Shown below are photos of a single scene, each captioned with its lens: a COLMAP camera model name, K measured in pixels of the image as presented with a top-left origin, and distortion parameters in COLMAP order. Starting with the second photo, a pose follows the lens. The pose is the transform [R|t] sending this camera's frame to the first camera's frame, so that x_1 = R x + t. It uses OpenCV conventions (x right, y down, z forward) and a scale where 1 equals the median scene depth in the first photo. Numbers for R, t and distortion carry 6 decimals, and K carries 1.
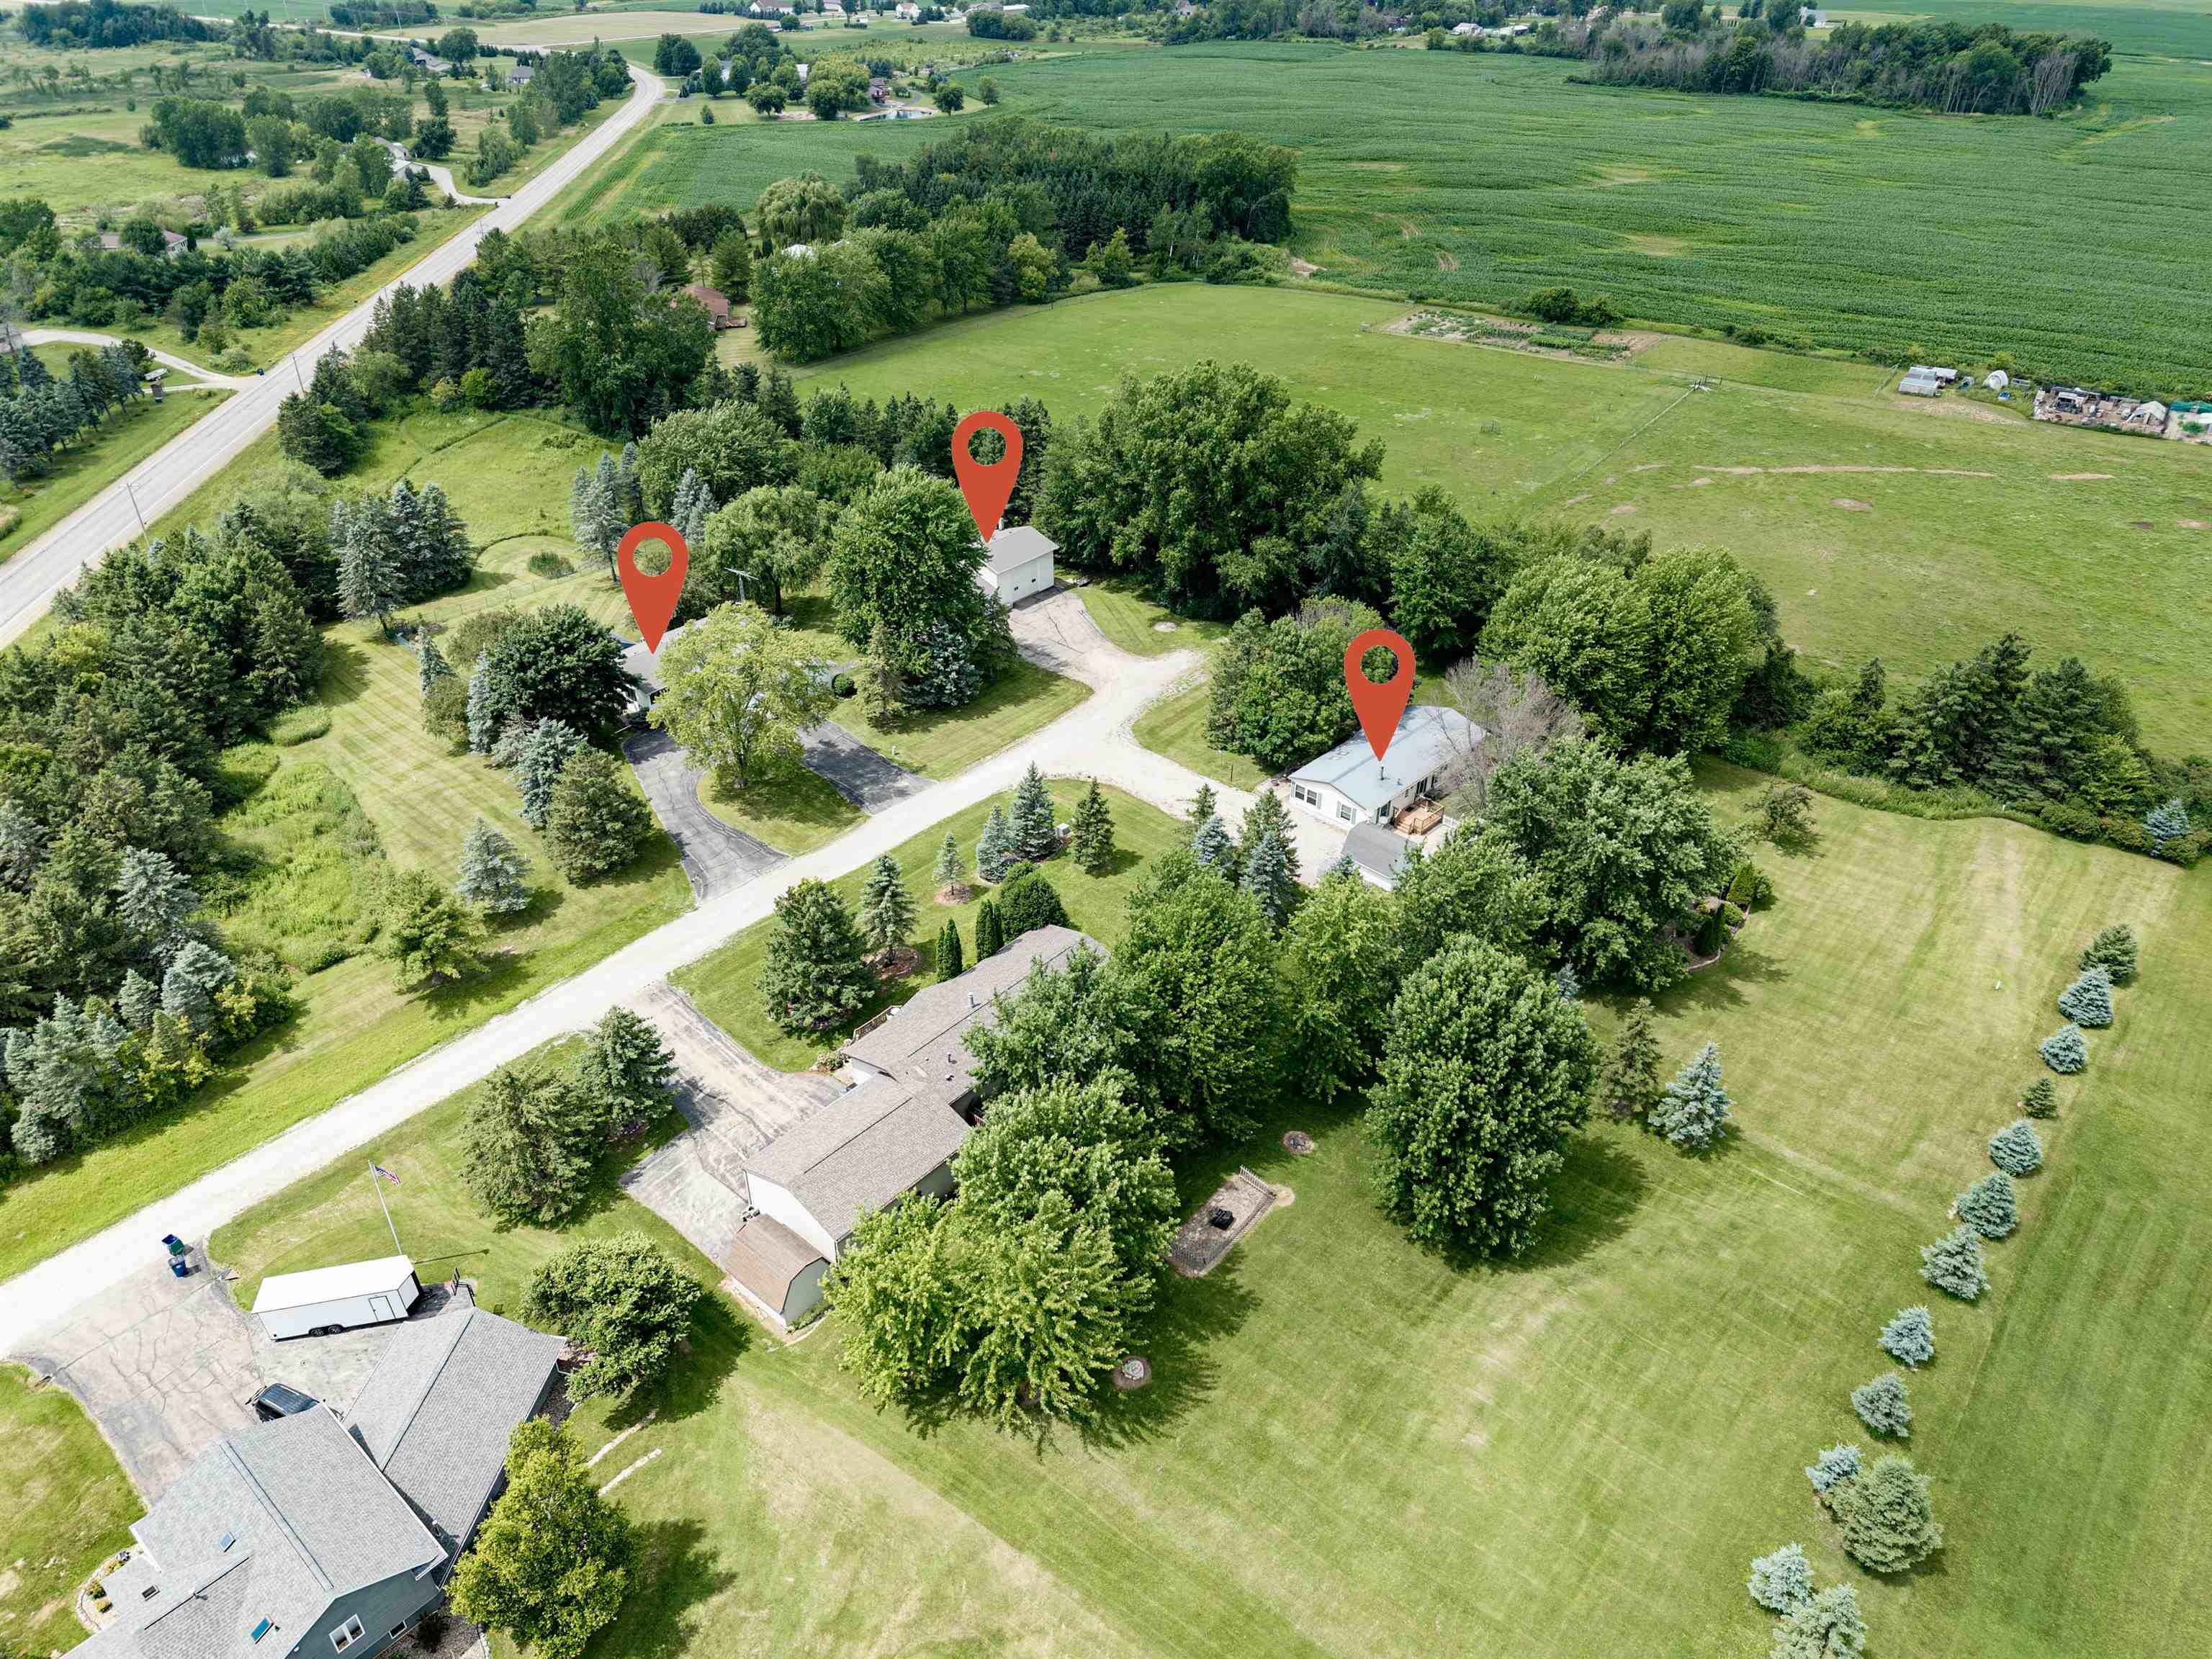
lens RADIAL K [[1498.2, 0, 1106.0], [0, 1498.2, 829.5], [0, 0, 1]] dist [0.072840, -0.094422]
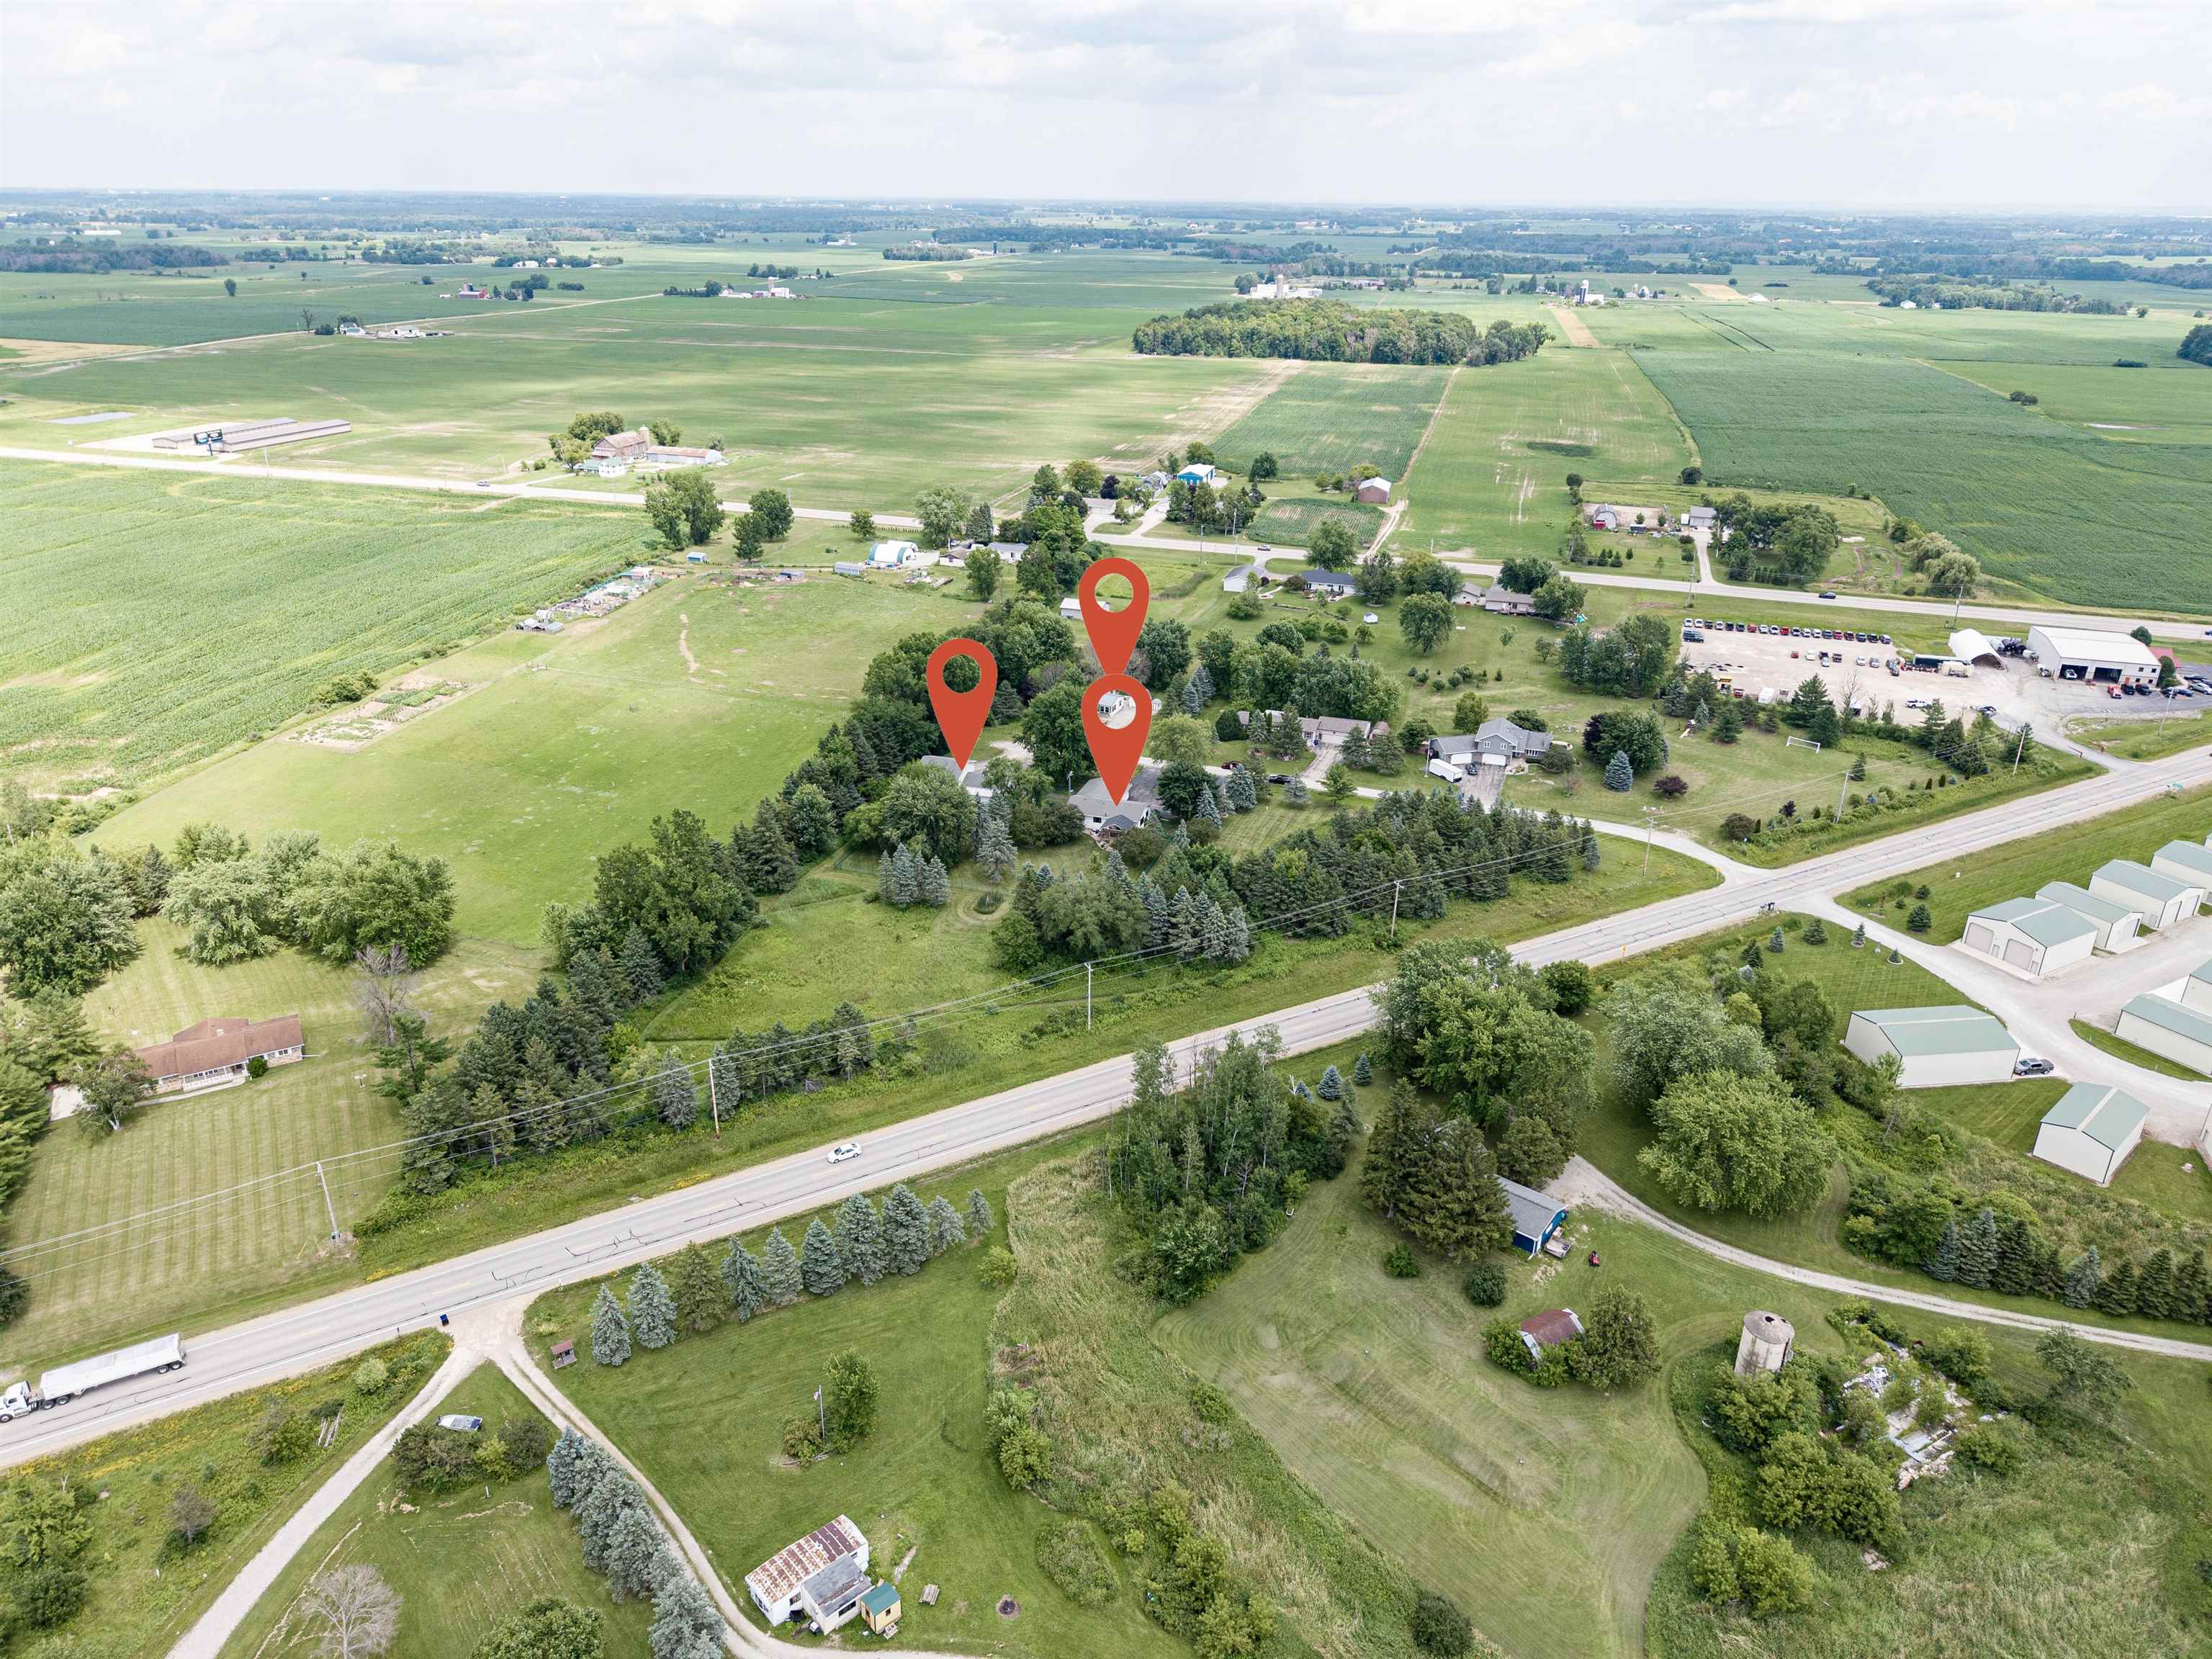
lens RADIAL K [[1498.2, 0, 1106.0], [0, 1498.2, 829.5], [0, 0, 1]] dist [0.072840, -0.094422]
pose [[-0.359546, -0.387590, 0.848823, -2.417449], [0.481077, 0.702449, 0.524528, -1.410051], [-0.799557, 0.596942, -0.066102, 1.440961]]
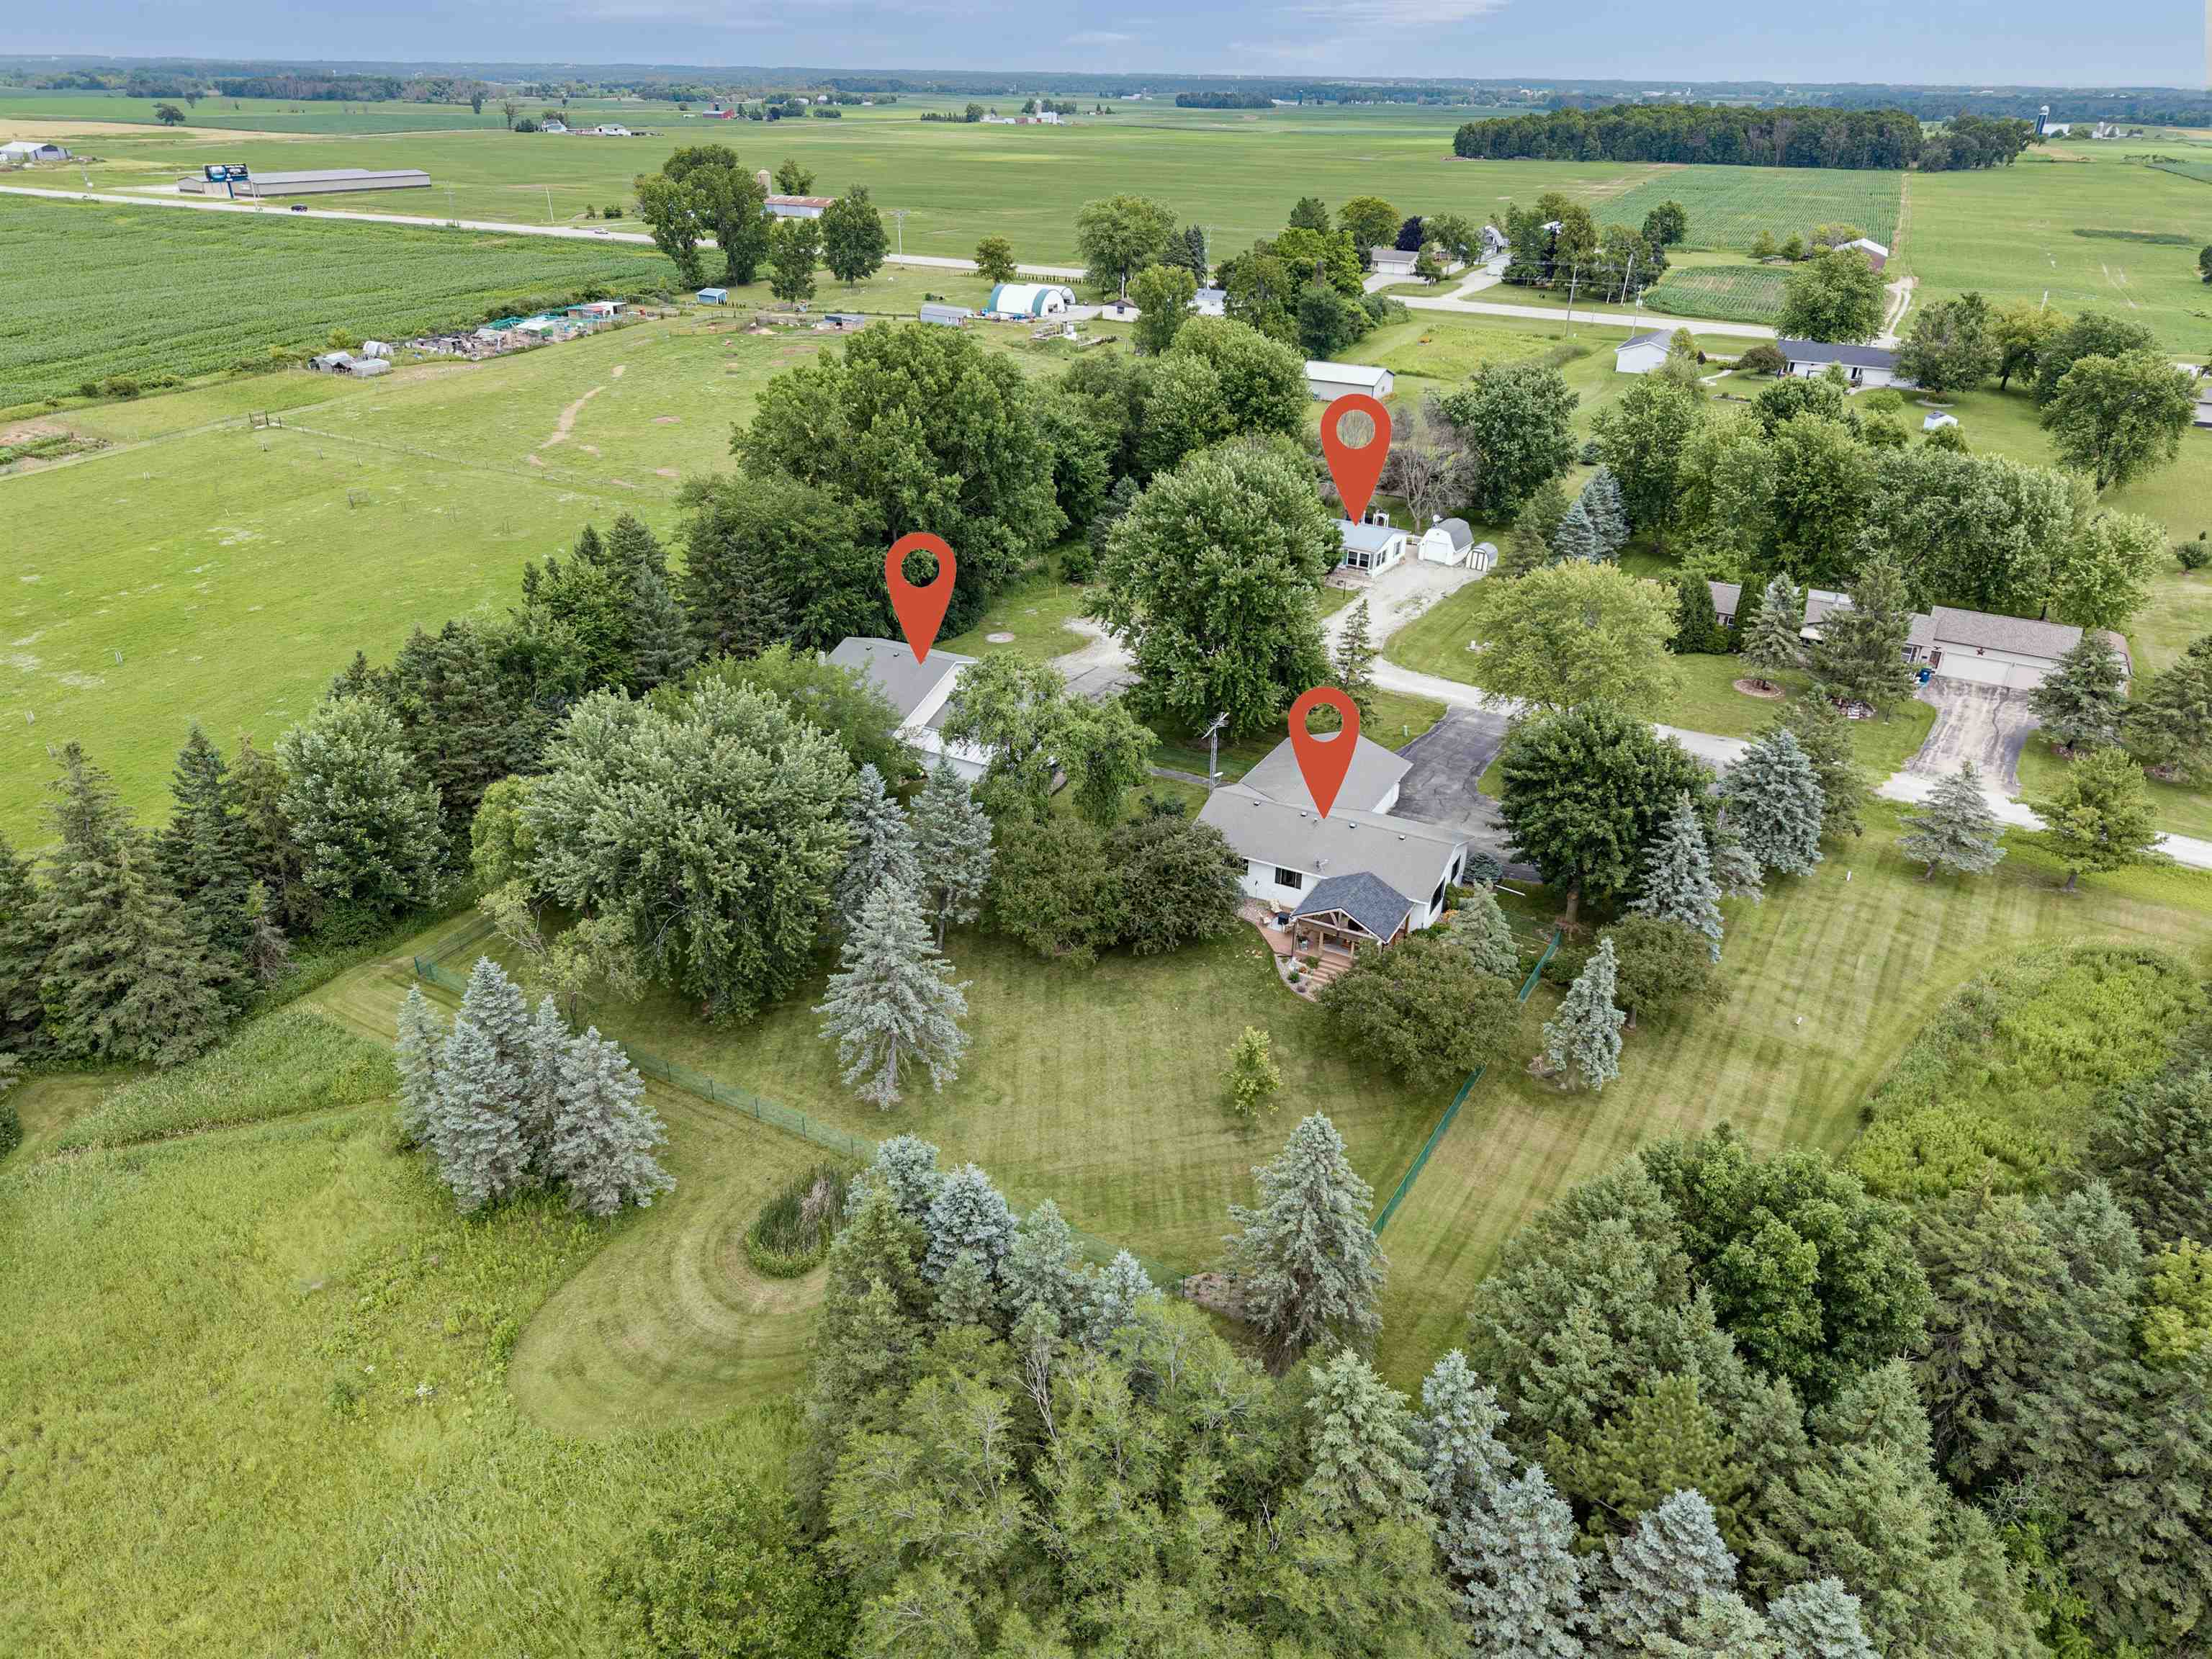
lens RADIAL K [[1498.2, 0, 1106.0], [0, 1498.2, 829.5], [0, 0, 1]] dist [0.072840, -0.094422]
pose [[-0.178449, -0.464197, 0.867570, -0.933049], [0.507171, 0.712175, 0.485371, -0.562545], [-0.843169, 0.526620, 0.108340, 1.261750]]
